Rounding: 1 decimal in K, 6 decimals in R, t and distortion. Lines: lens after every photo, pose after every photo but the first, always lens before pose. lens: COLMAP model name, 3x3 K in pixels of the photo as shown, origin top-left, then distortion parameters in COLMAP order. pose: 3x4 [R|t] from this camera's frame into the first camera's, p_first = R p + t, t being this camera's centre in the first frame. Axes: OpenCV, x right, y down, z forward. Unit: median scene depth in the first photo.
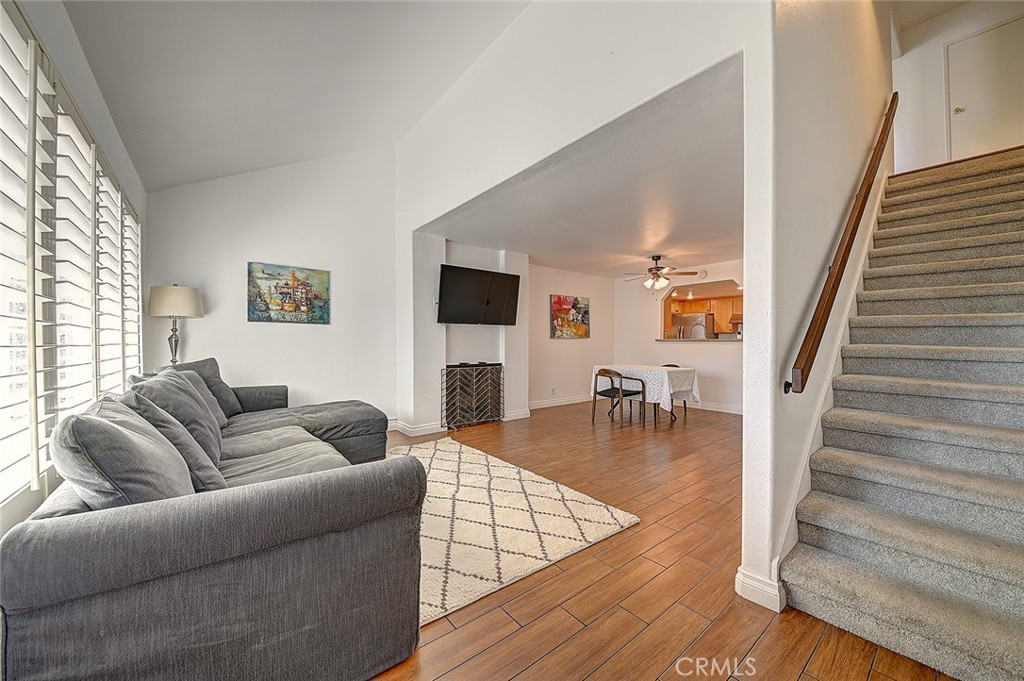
lens RADIAL K [[380.3, 0, 520.1], [0, 380.3, 345.8], [0, 0, 1]] dist [0.000627, -0.012328]
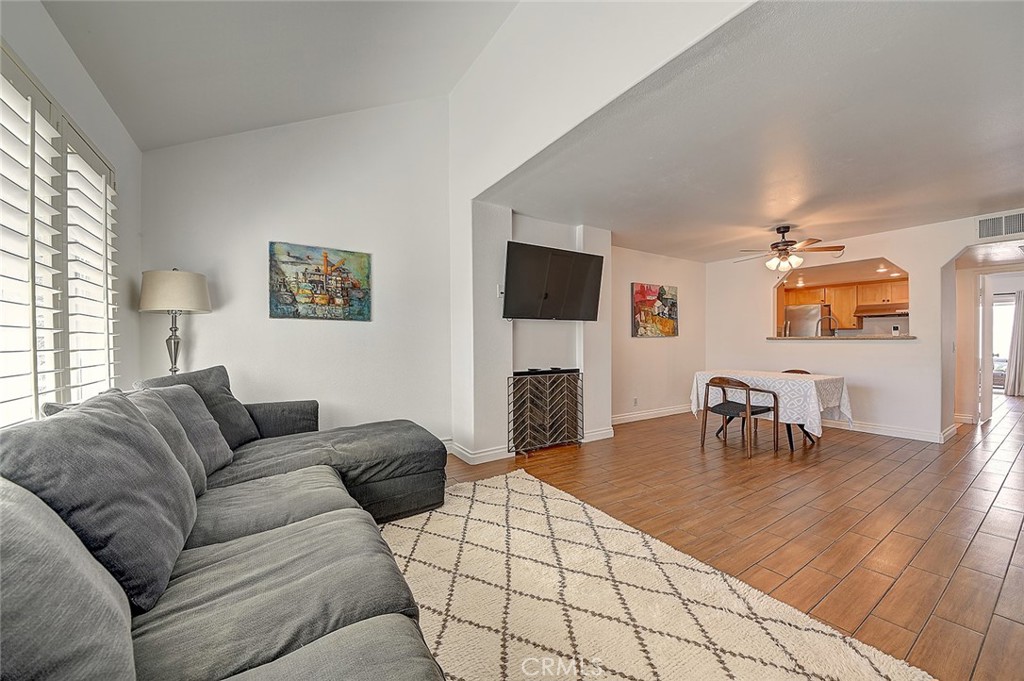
lens RADIAL K [[385.2, 0, 514.2], [0, 385.2, 344.9], [0, 0, 1]] dist [-0.000331, -0.012934]
pose [[0.993254, -0.004530, -0.115871, -0.101990], [0.004446, 0.999990, -0.000989, -0.004398], [0.115874, 0.000467, 0.993264, 0.218473]]
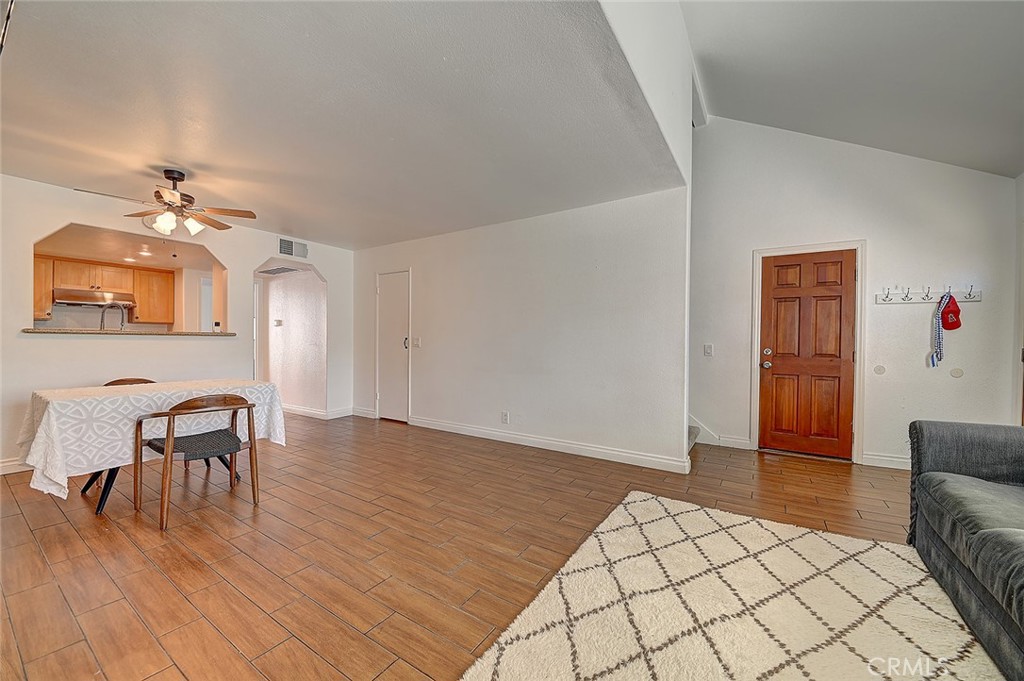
lens RADIAL K [[385.2, 0, 514.2], [0, 385.2, 344.9], [0, 0, 1]] dist [-0.000331, -0.012934]
pose [[-0.312568, -0.016005, 0.949761, -0.345933], [-0.000340, 0.999860, 0.016737, -0.008045], [-0.949895, 0.004908, -0.312530, 0.860153]]
